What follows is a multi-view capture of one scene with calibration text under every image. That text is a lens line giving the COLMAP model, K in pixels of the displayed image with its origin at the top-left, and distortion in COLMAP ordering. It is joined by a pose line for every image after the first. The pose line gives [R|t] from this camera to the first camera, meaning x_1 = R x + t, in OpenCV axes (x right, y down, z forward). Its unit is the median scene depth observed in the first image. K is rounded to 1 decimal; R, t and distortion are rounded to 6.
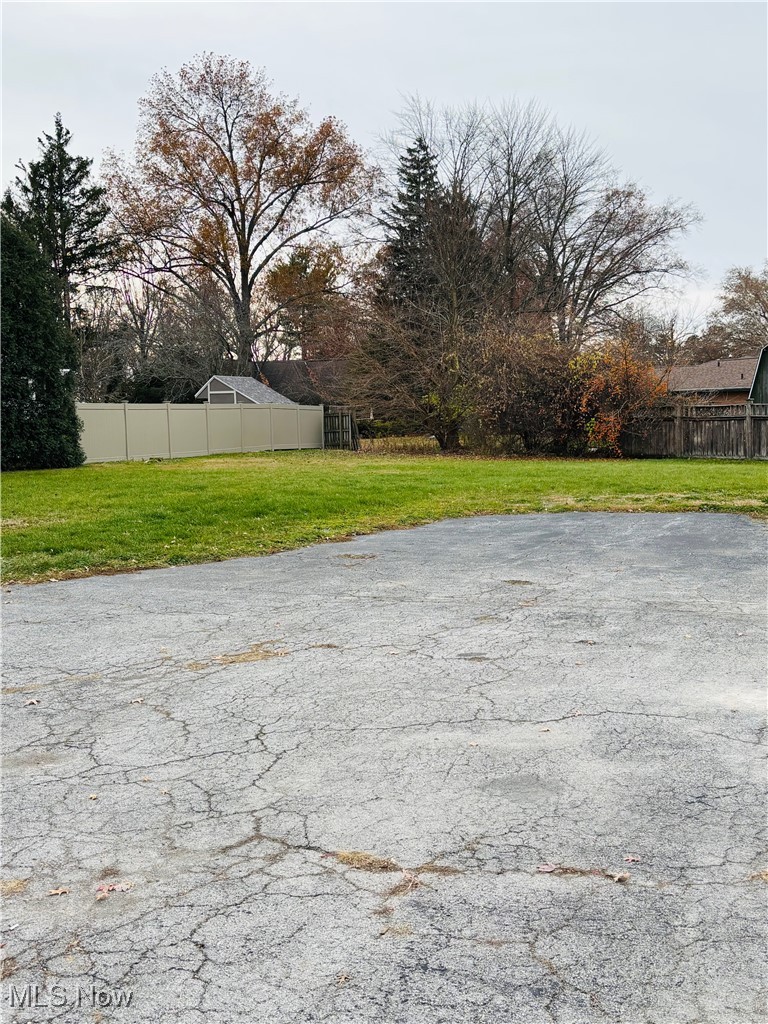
lens RADIAL K [[1085.8, 0, 384.7], [0, 1085.8, 522.0], [0, 0, 1]] dist [-0.001891, 0.000000]
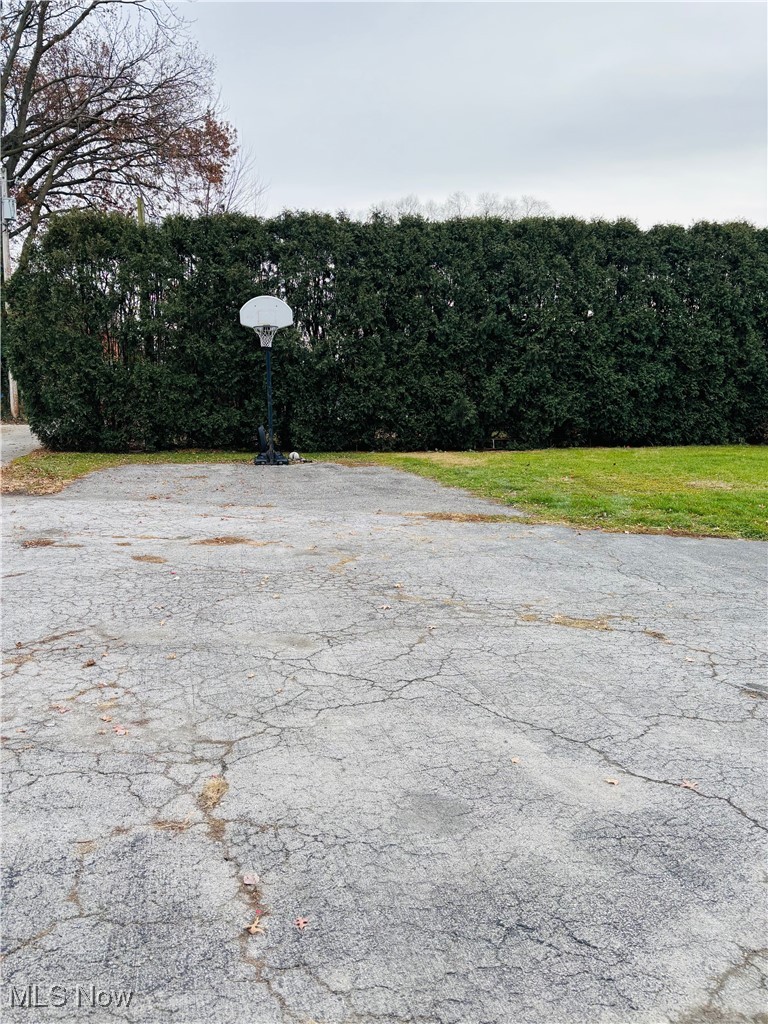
lens RADIAL K [[767.1, 0, 378.9], [0, 767.1, 503.4], [0, 0, 1]] dist [0.044841, -0.055466]
pose [[0.550053, 0.137504, -0.823732, 0.729351], [-0.103209, 0.989983, 0.096338, -0.098569], [0.828728, 0.032025, 0.558735, 0.674821]]
